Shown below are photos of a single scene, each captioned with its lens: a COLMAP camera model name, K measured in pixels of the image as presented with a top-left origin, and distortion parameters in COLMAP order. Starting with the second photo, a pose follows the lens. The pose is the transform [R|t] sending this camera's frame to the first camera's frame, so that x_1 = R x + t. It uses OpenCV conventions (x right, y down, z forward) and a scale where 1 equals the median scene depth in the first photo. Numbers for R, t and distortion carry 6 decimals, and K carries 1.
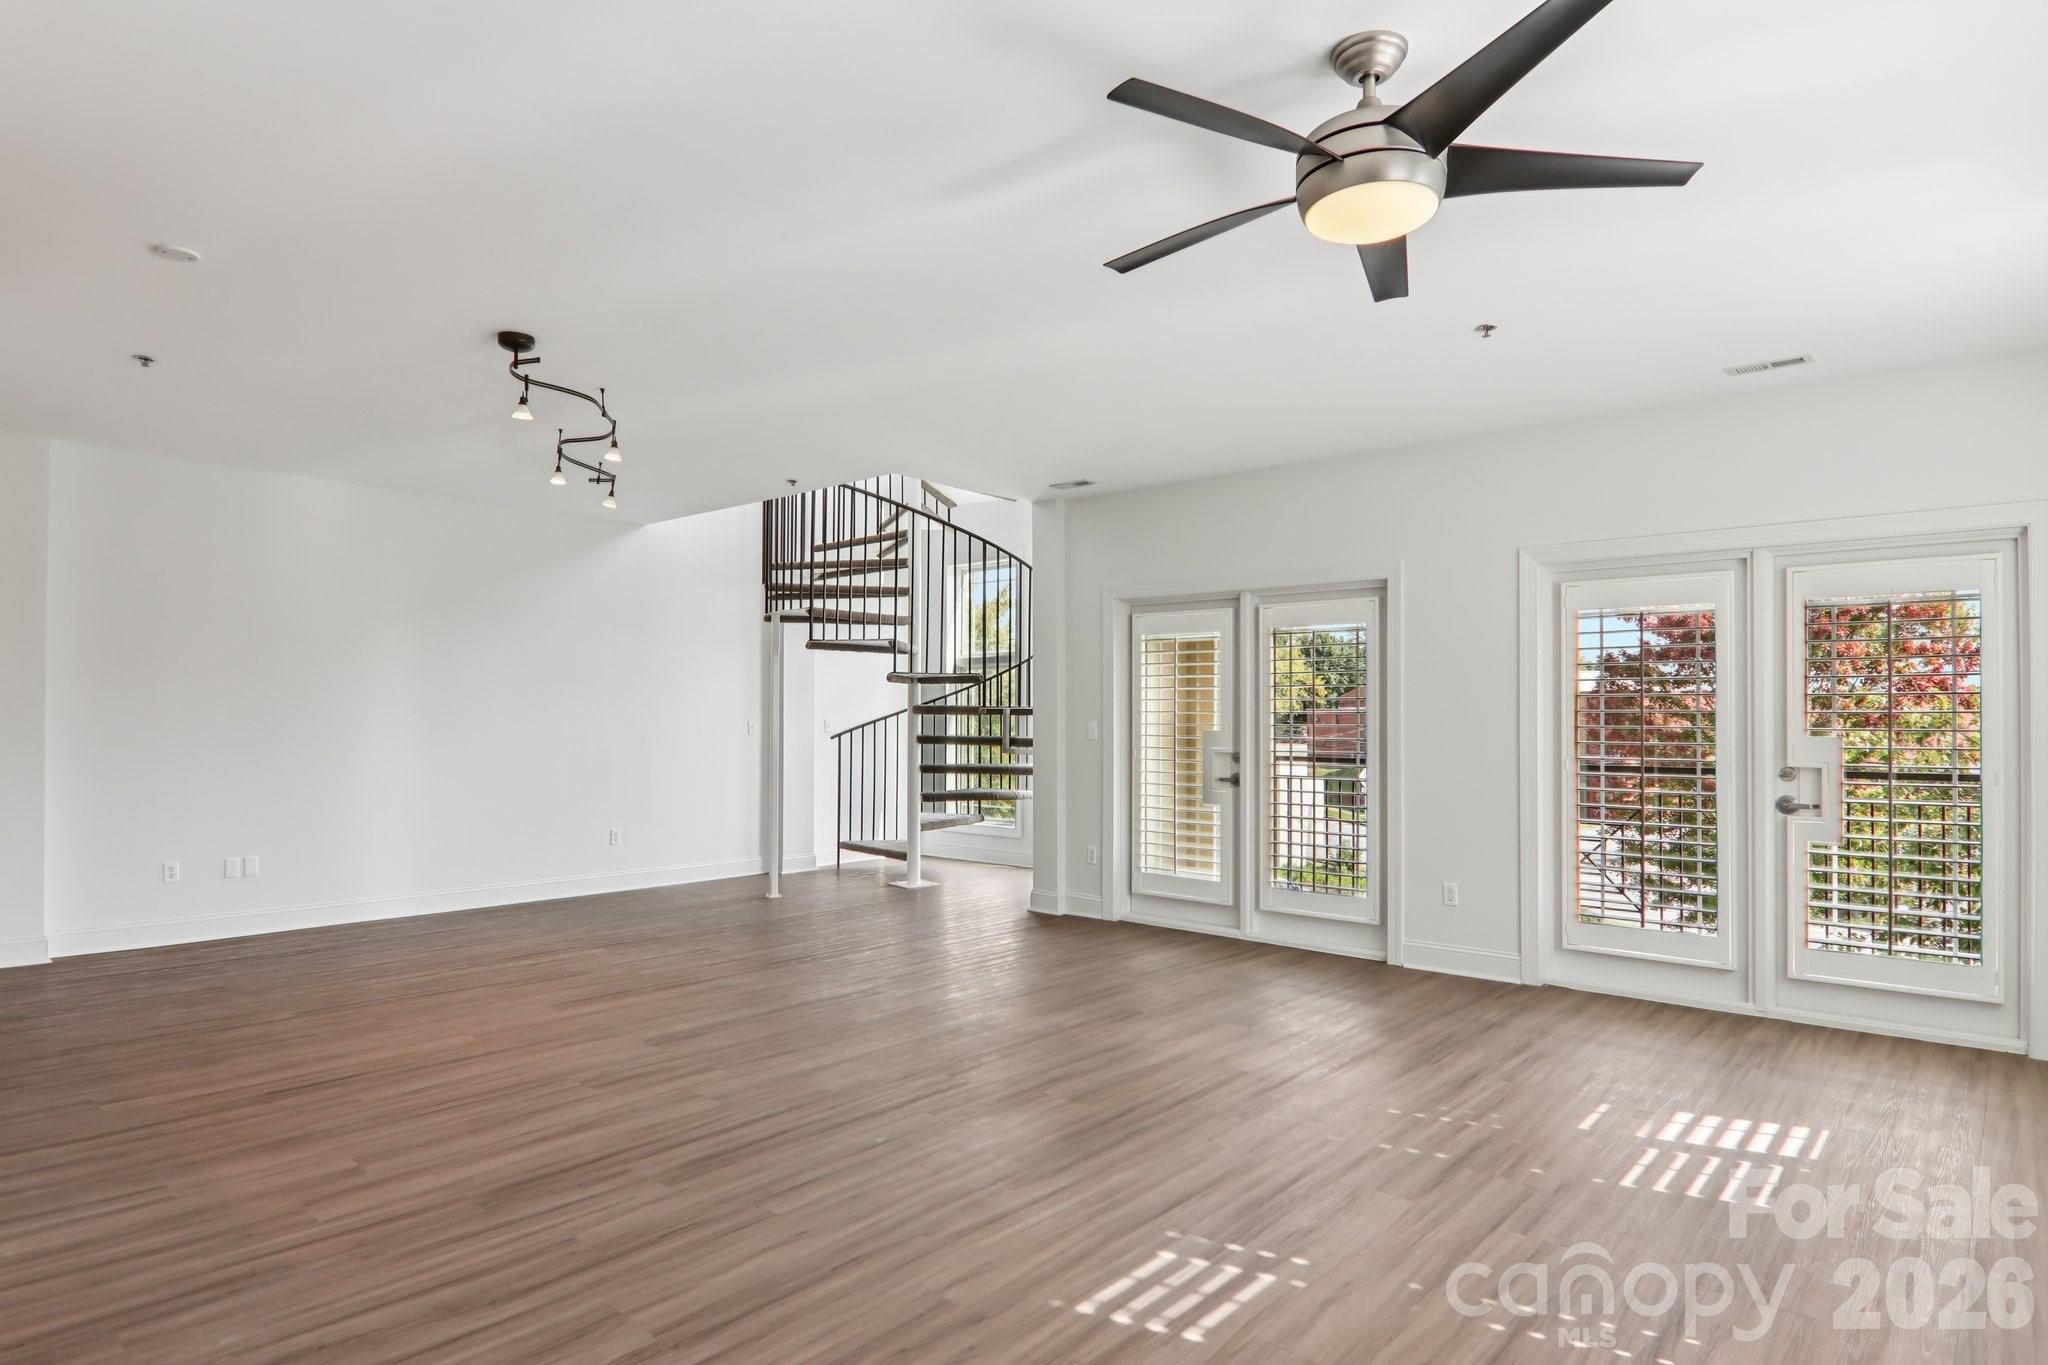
lens RADIAL K [[1141.7, 0, 1028.6], [0, 1141.7, 699.6], [0, 0, 1]] dist [0.002781, -0.018956]
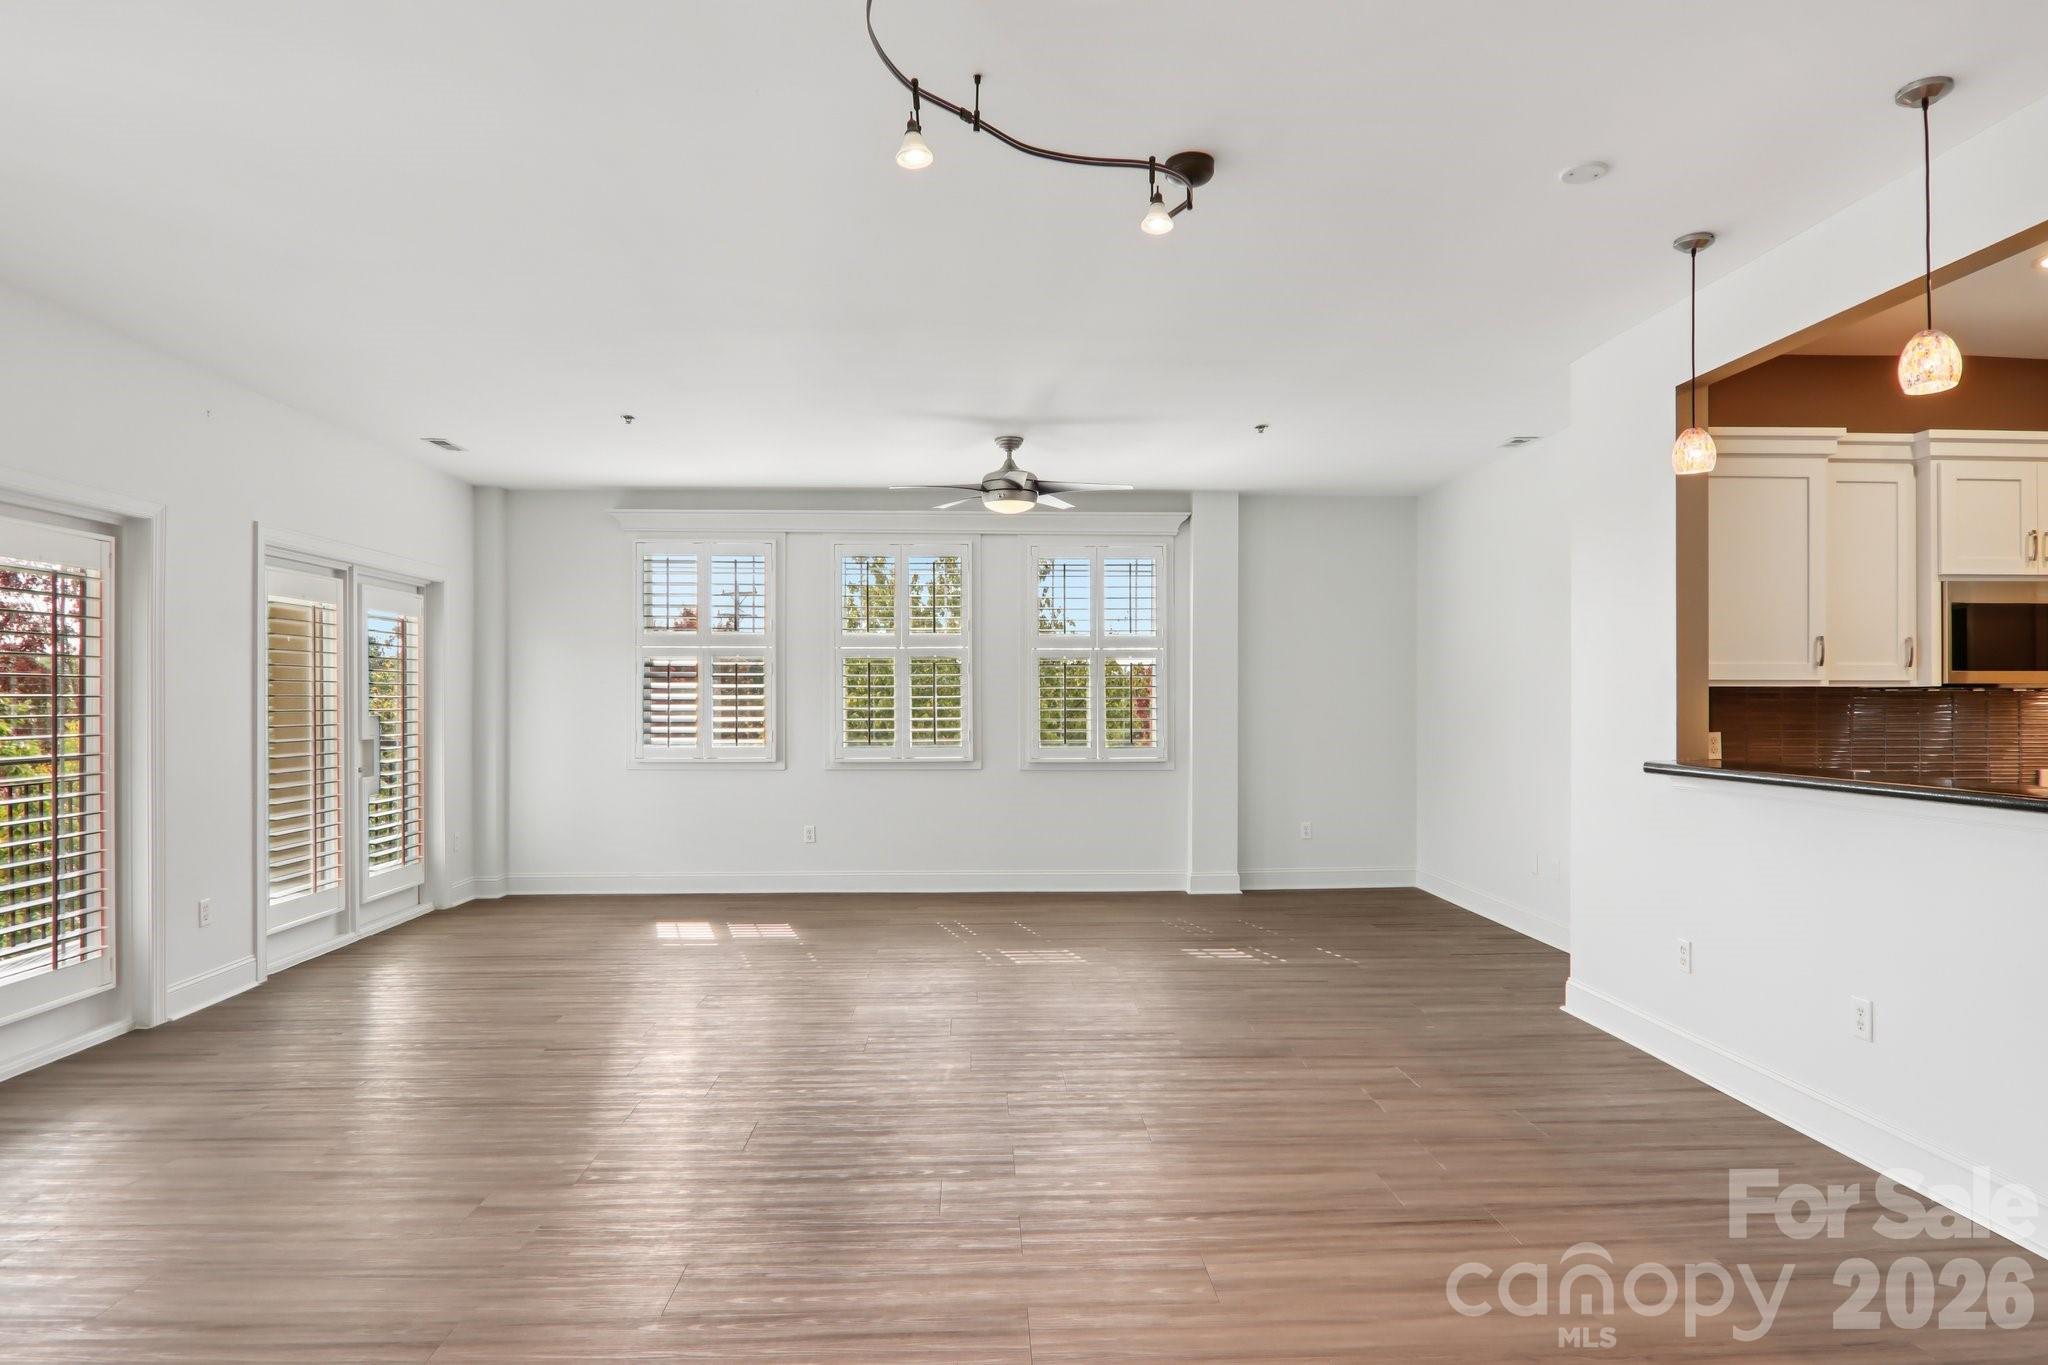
lens RADIAL K [[1141.7, 0, 1028.6], [0, 1141.7, 699.6], [0, 0, 1]] dist [0.002781, -0.018956]
pose [[-0.700181, -0.001886, 0.713963, -0.735881], [-0.011076, 0.999905, -0.008221, 0.014992], [-0.713880, -0.013664, -0.700135, 1.299105]]
